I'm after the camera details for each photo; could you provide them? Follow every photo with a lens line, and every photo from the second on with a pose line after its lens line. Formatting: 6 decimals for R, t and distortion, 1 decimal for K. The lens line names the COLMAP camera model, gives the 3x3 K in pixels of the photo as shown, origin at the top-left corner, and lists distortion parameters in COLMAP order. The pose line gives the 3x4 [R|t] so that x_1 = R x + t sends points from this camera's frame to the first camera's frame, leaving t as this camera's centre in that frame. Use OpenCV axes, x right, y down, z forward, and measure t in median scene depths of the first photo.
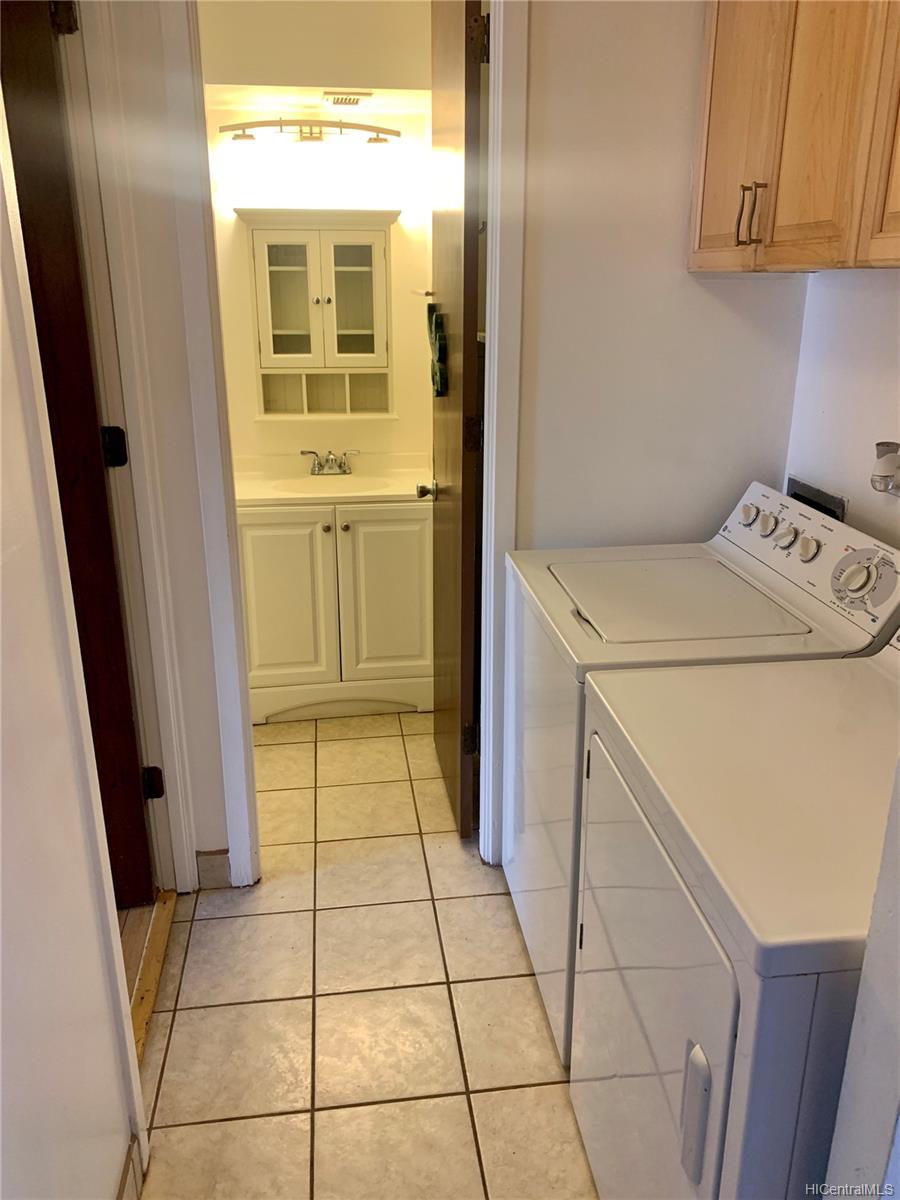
lens RADIAL K [[913.4, 0, 450.0], [0, 913.4, 600.0], [0, 0, 1]] dist [0.076130, -0.087573]
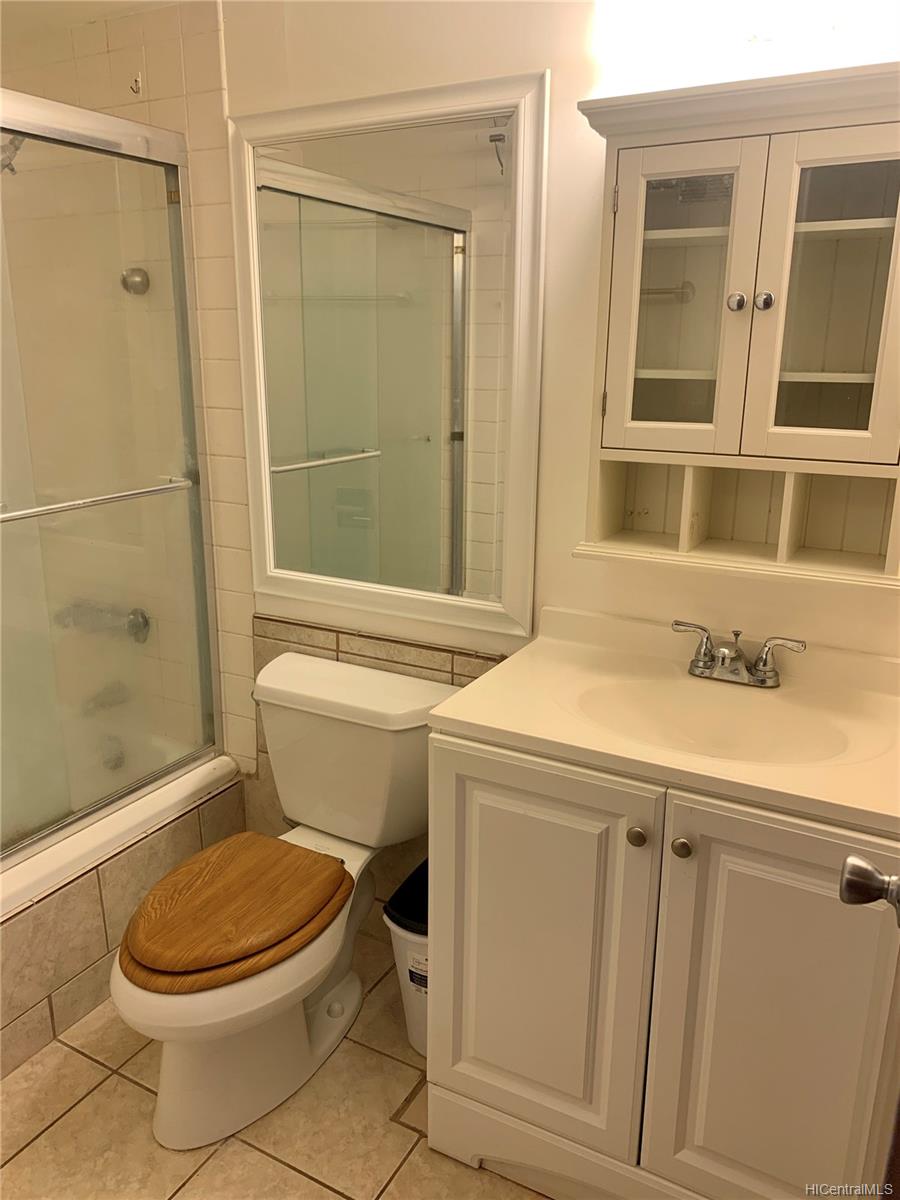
lens RADIAL K [[913.4, 0, 450.0], [0, 913.4, 600.0], [0, 0, 1]] dist [0.076130, -0.087573]
pose [[0.791338, 0.171205, -0.586918, 0.023610], [-0.200313, 0.979607, 0.015673, -0.166339], [0.577632, 0.105165, 0.809494, 0.577523]]
